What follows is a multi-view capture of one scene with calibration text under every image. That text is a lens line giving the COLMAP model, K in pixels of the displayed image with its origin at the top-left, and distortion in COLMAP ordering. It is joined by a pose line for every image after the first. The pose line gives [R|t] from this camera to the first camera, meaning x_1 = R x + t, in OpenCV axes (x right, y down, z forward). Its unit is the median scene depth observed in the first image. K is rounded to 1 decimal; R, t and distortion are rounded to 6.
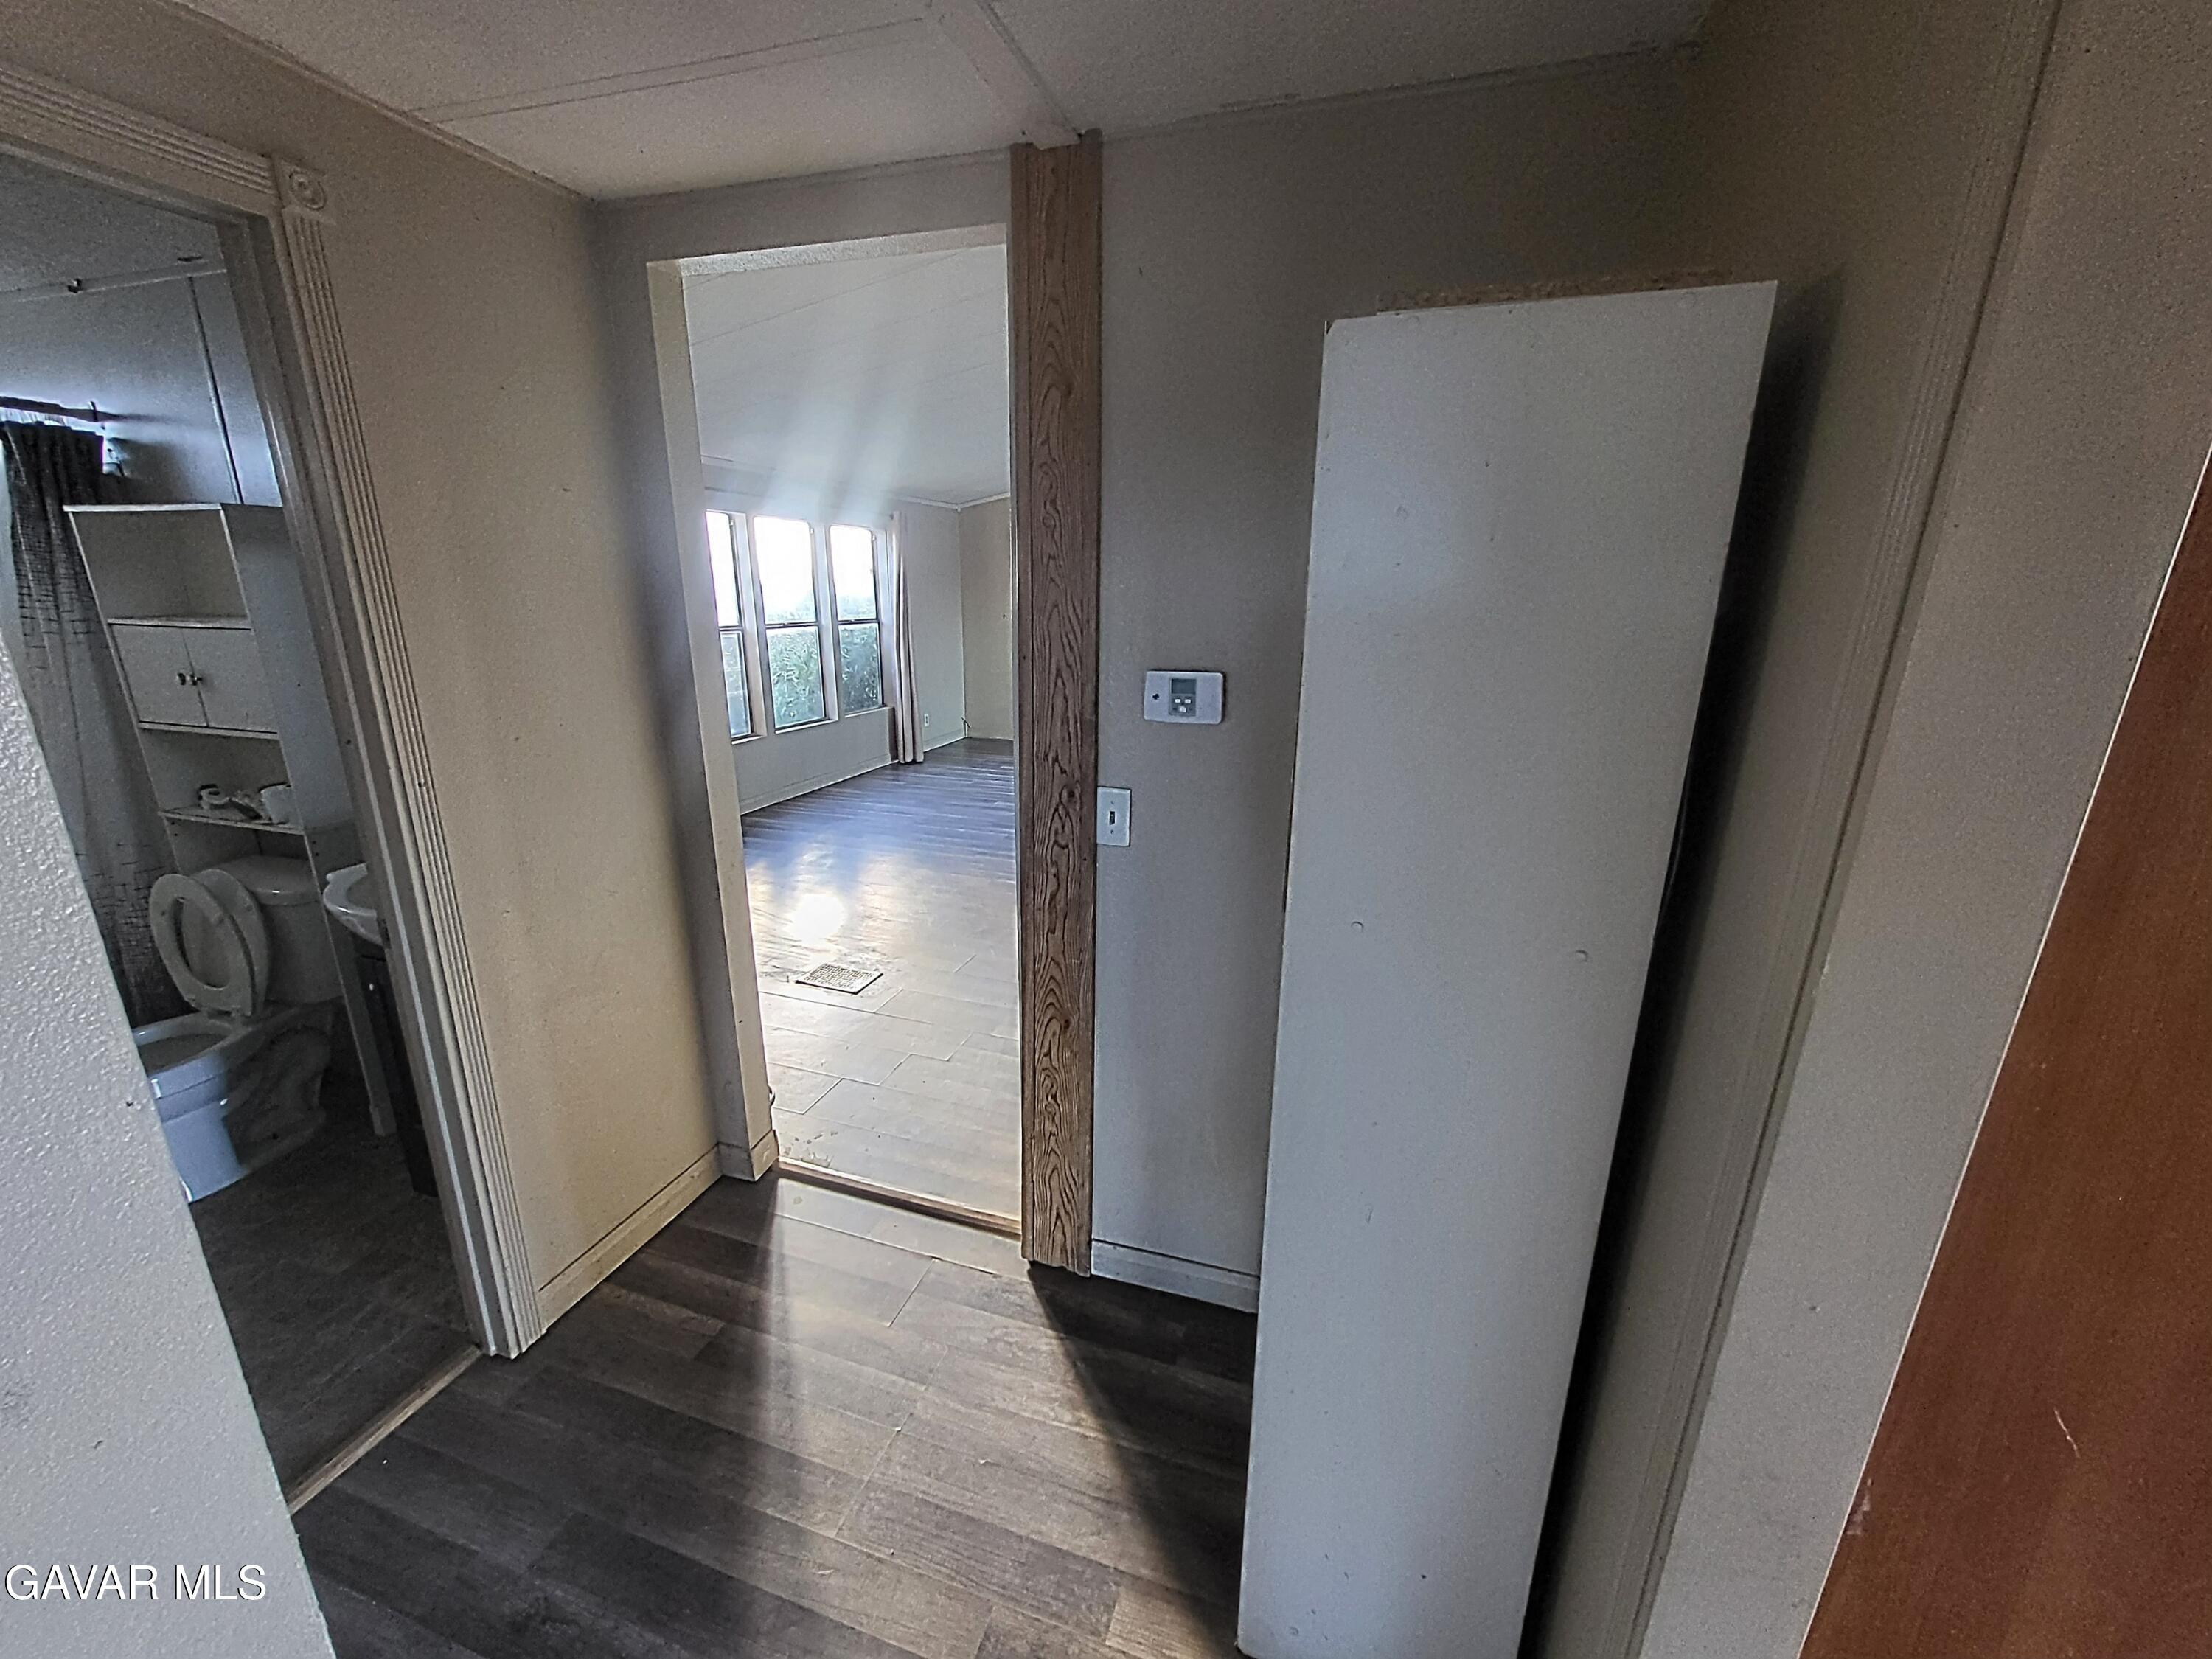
lens RADIAL K [[857.9, 0, 1112.8], [0, 857.9, 820.2], [0, 0, 1]] dist [-0.000315, -0.000463]
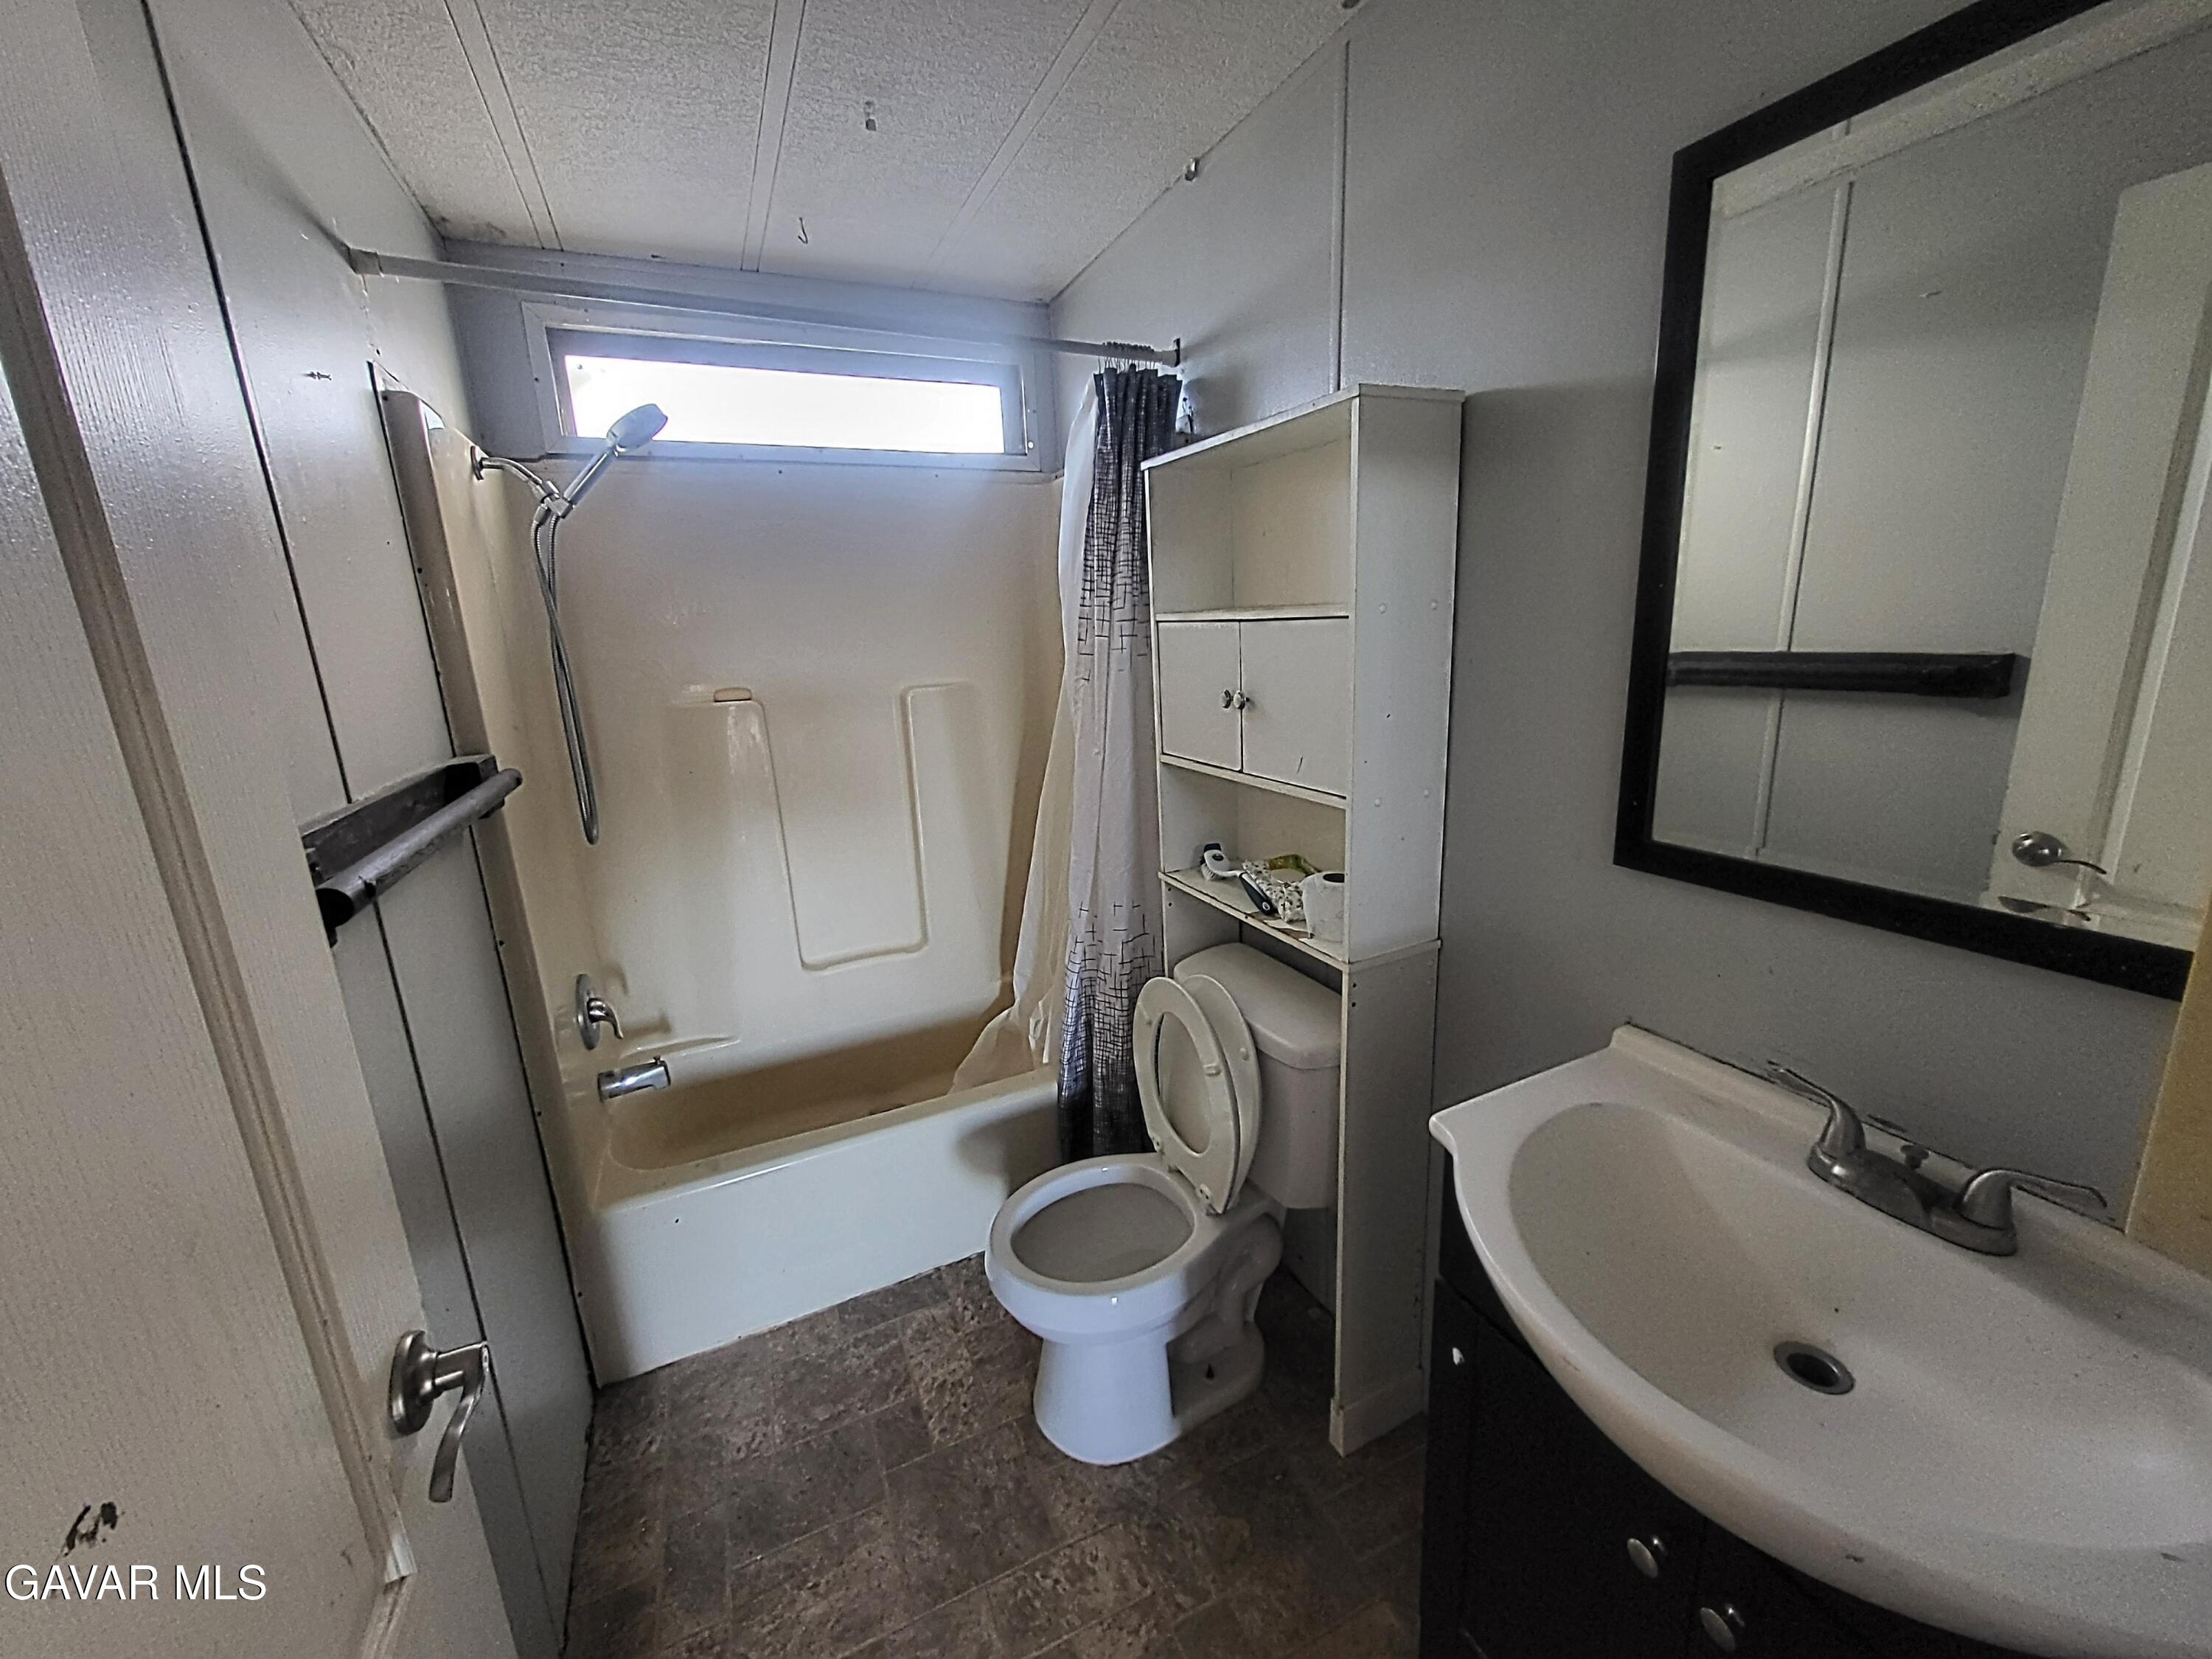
lens RADIAL K [[857.9, 0, 1112.8], [0, 857.9, 820.2], [0, 0, 1]] dist [-0.000315, -0.000463]
pose [[0.682594, 0.129605, -0.719213, -0.628872], [-0.147642, 0.988312, 0.037973, -0.080561], [0.715728, 0.080266, 0.693751, 0.461900]]
